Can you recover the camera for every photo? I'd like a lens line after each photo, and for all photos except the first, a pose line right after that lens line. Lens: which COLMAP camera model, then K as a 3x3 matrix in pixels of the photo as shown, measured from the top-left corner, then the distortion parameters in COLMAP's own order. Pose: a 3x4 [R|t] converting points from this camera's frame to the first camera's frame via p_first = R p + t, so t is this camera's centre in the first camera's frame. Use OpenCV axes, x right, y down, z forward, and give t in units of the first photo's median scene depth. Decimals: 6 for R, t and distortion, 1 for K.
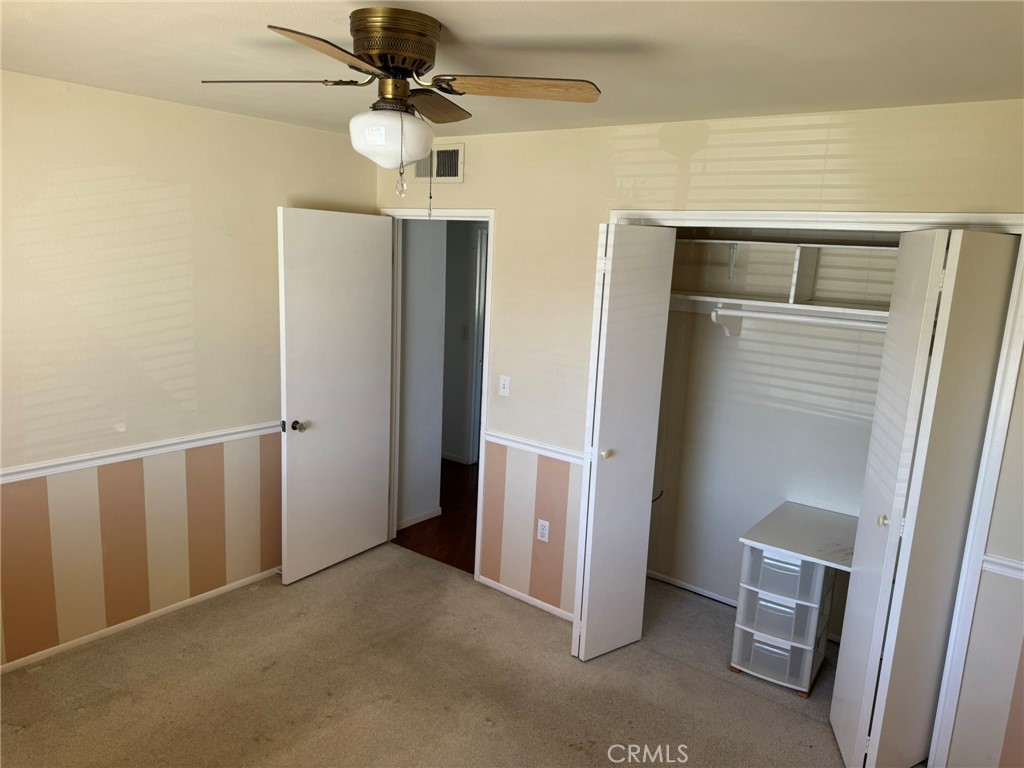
lens RADIAL K [[721.4, 0, 515.1], [0, 721.4, 380.7], [0, 0, 1]] dist [0.113614, -0.147886]
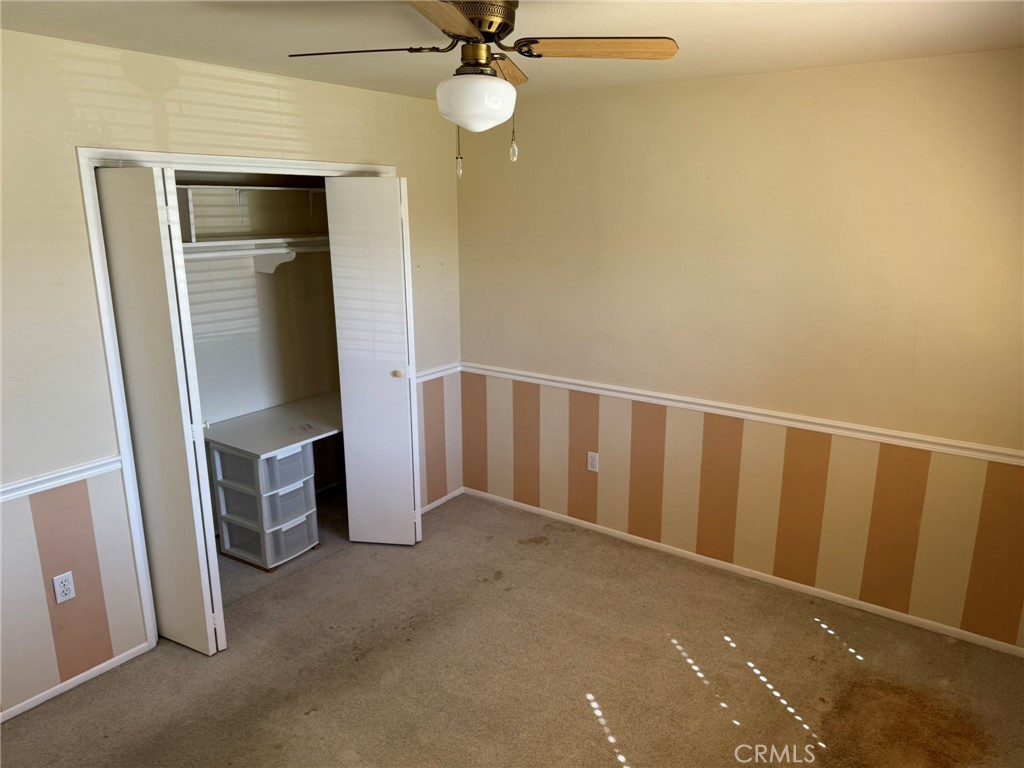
lens RADIAL K [[715.1, 0, 512.0], [0, 715.1, 373.5], [0, 0, 1]] dist [0.000799, -0.001264]
pose [[-0.025134, -0.280230, 0.959604, -0.750230], [0.187255, 0.941597, 0.279876, -0.142916], [-0.981990, 0.186725, 0.028808, 0.602557]]
